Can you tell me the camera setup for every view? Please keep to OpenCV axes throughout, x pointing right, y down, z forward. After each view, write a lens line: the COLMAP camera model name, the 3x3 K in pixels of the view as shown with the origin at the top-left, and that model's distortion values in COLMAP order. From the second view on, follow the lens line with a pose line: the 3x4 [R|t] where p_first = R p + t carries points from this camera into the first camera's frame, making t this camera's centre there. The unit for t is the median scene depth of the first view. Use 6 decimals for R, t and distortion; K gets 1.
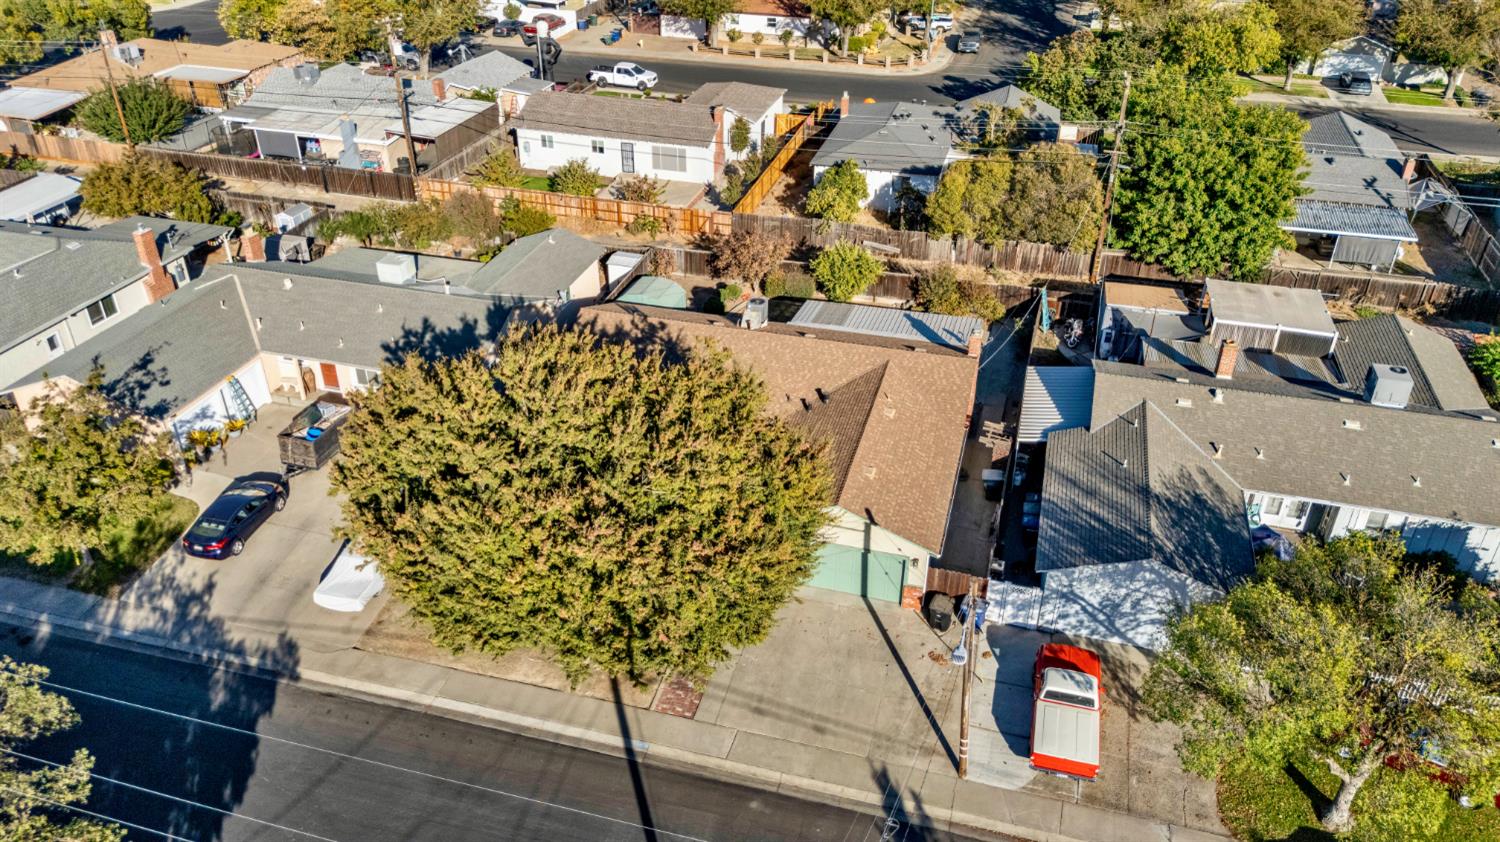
lens RADIAL K [[1095.5, 0, 750.0], [0, 1095.5, 421.0], [0, 0, 1]] dist [0.044130, -0.037877]
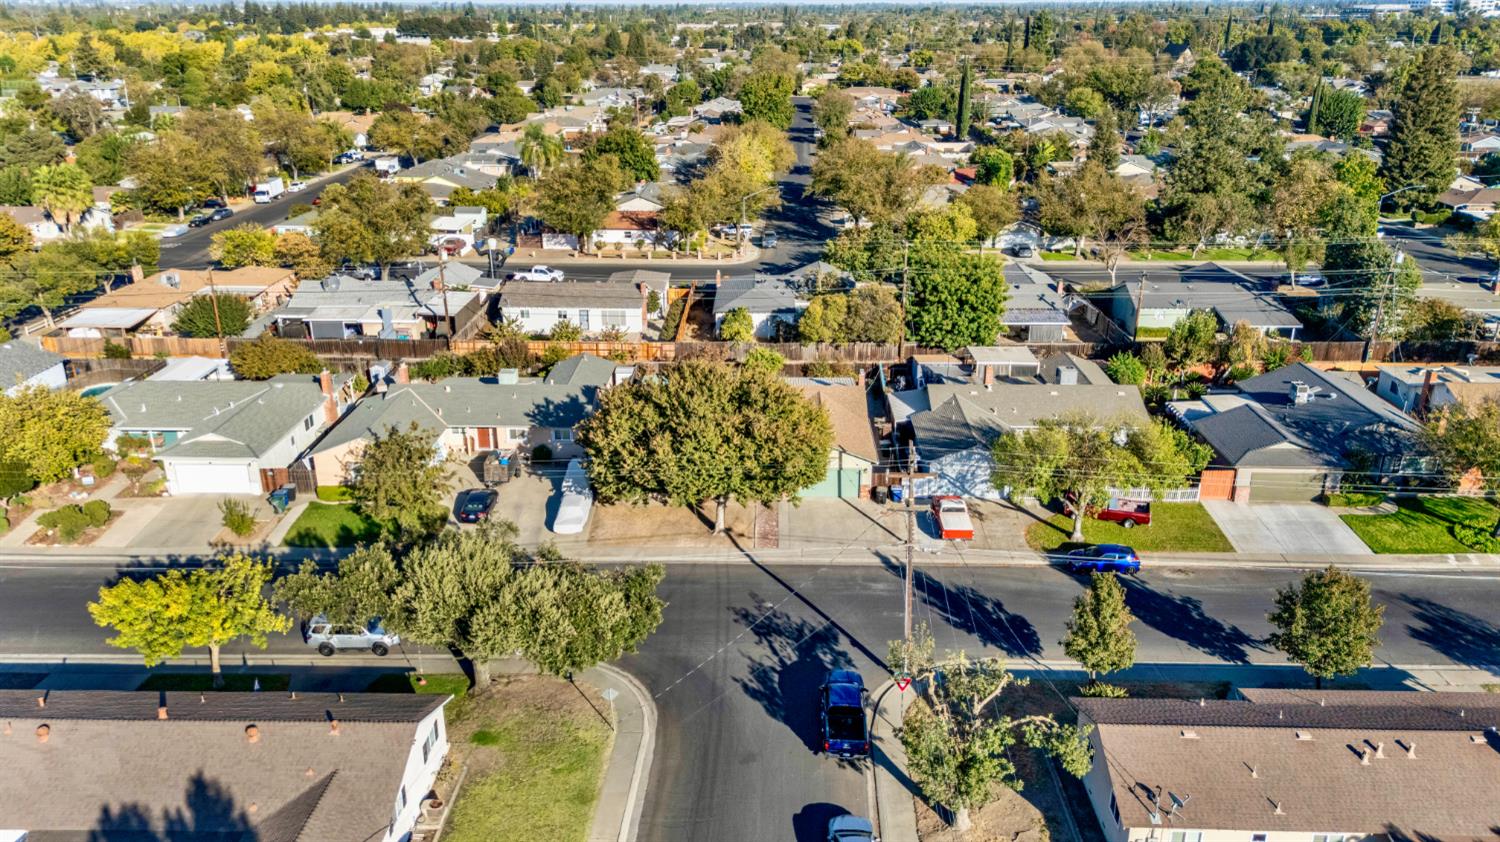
lens RADIAL K [[1072.1, 0, 750.0], [0, 1072.1, 421.0], [0, 0, 1]] dist [0.070447, -0.000845]
pose [[0.969296, -0.093493, 0.227428, -0.306447], [0.133924, 0.976407, -0.169393, 0.217120], [-0.206225, 0.194650, 0.958949, -0.525127]]
